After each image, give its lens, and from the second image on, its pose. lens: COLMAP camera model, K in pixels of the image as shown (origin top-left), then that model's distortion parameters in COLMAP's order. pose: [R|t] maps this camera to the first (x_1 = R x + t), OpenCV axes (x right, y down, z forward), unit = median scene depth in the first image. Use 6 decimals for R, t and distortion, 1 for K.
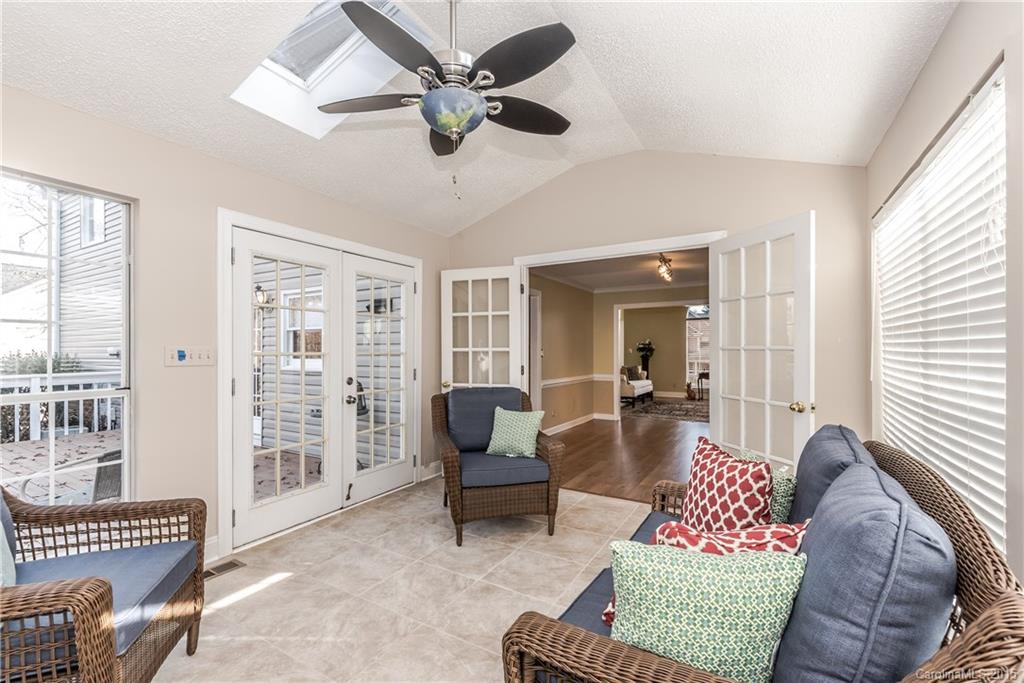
lens RADIAL K [[446.1, 0, 508.8], [0, 446.1, 347.3], [0, 0, 1]] dist [0.000161, 0.000053]
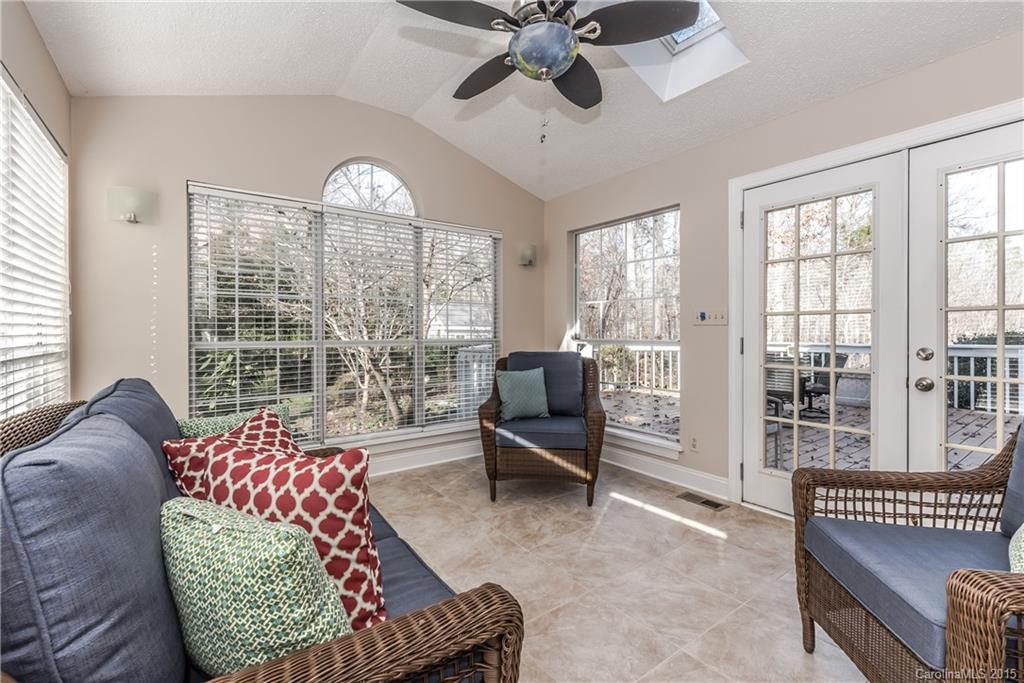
lens RADIAL K [[446.1, 0, 508.9], [0, 446.1, 335.6], [0, 0, 1]] dist [0.000161, 0.000053]
pose [[-0.396247, 0.010740, -0.918081, 0.575978], [0.007251, 0.999937, 0.008568, 0.053579], [0.918115, -0.003262, -0.396300, 0.948942]]
